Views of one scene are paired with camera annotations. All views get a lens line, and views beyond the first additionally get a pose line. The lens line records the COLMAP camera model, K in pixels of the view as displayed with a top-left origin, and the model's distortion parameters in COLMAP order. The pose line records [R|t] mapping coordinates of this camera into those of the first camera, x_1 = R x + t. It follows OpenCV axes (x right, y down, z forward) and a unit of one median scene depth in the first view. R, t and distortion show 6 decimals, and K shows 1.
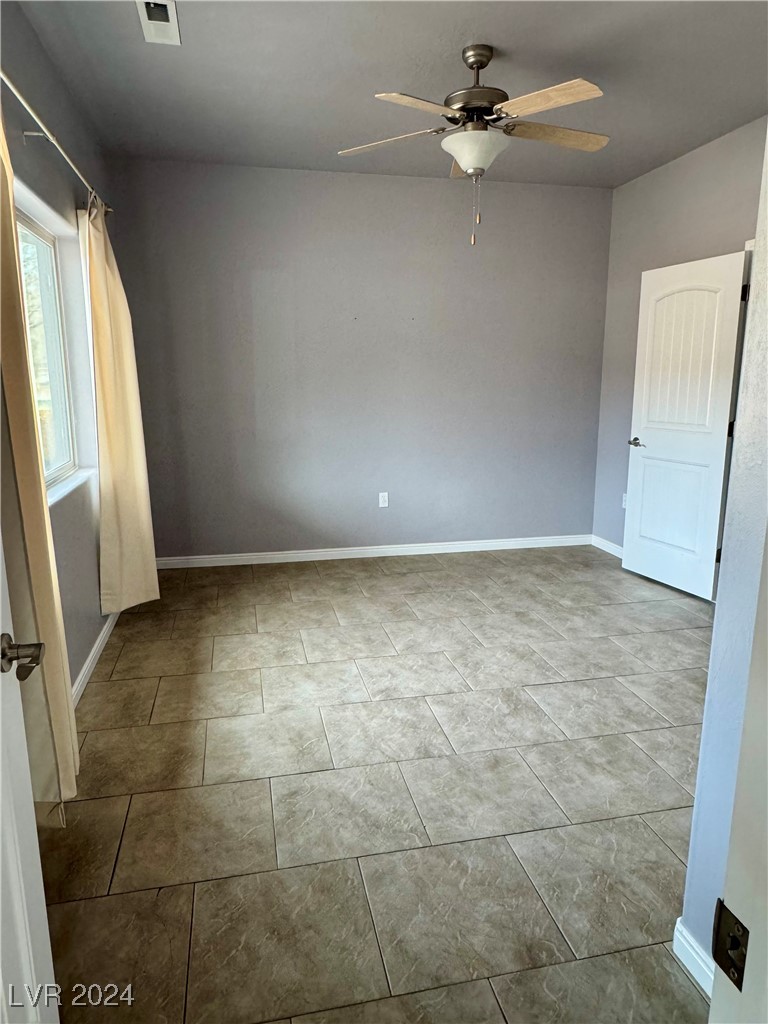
lens RADIAL K [[654.2, 0, 384.0], [0, 654.2, 512.0], [0, 0, 1]] dist [-0.004748, 0.000006]
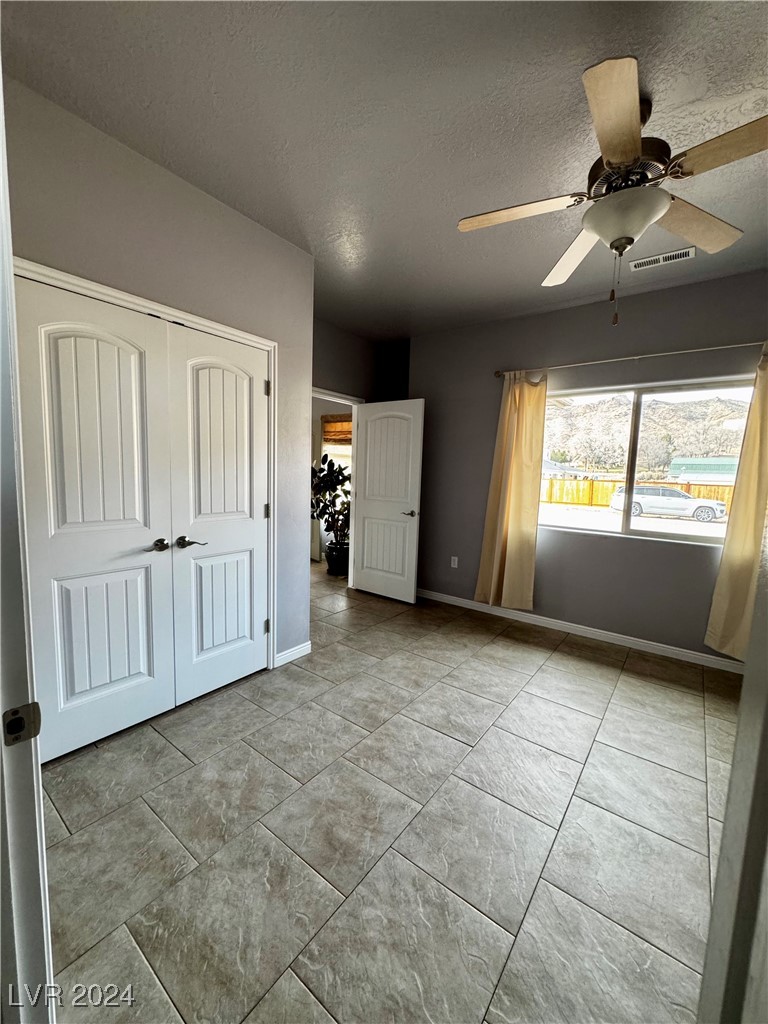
lens RADIAL K [[414.1, 0, 384.0], [0, 414.1, 512.0], [0, 0, 1]] dist [-0.001281, 0.000280]
pose [[-0.755644, 0.041794, -0.653647, 0.794000], [-0.165452, 0.953418, 0.252231, -0.267699], [0.633741, 0.298744, -0.713530, 1.345177]]
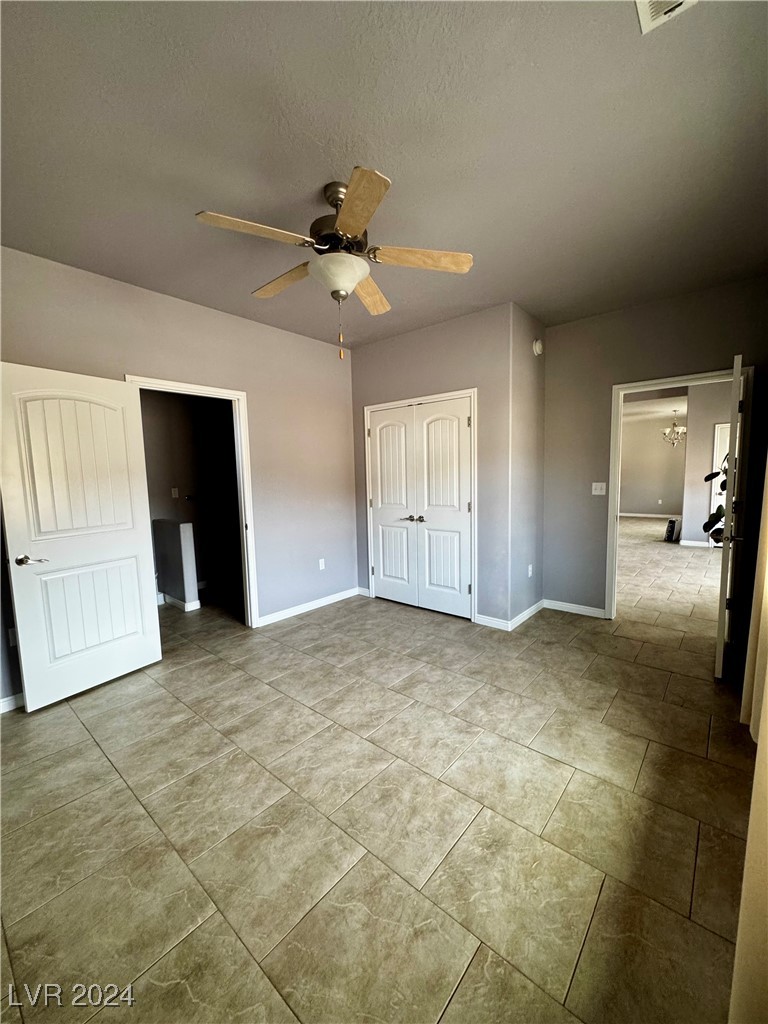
lens RADIAL K [[414.1, 0, 384.0], [0, 414.1, 512.0], [0, 0, 1]] dist [-0.001281, 0.000280]
pose [[-0.599563, -0.058948, 0.798154, -0.506450], [0.185756, 0.959800, 0.210424, -0.307830], [-0.778472, 0.274424, -0.564511, 1.481387]]
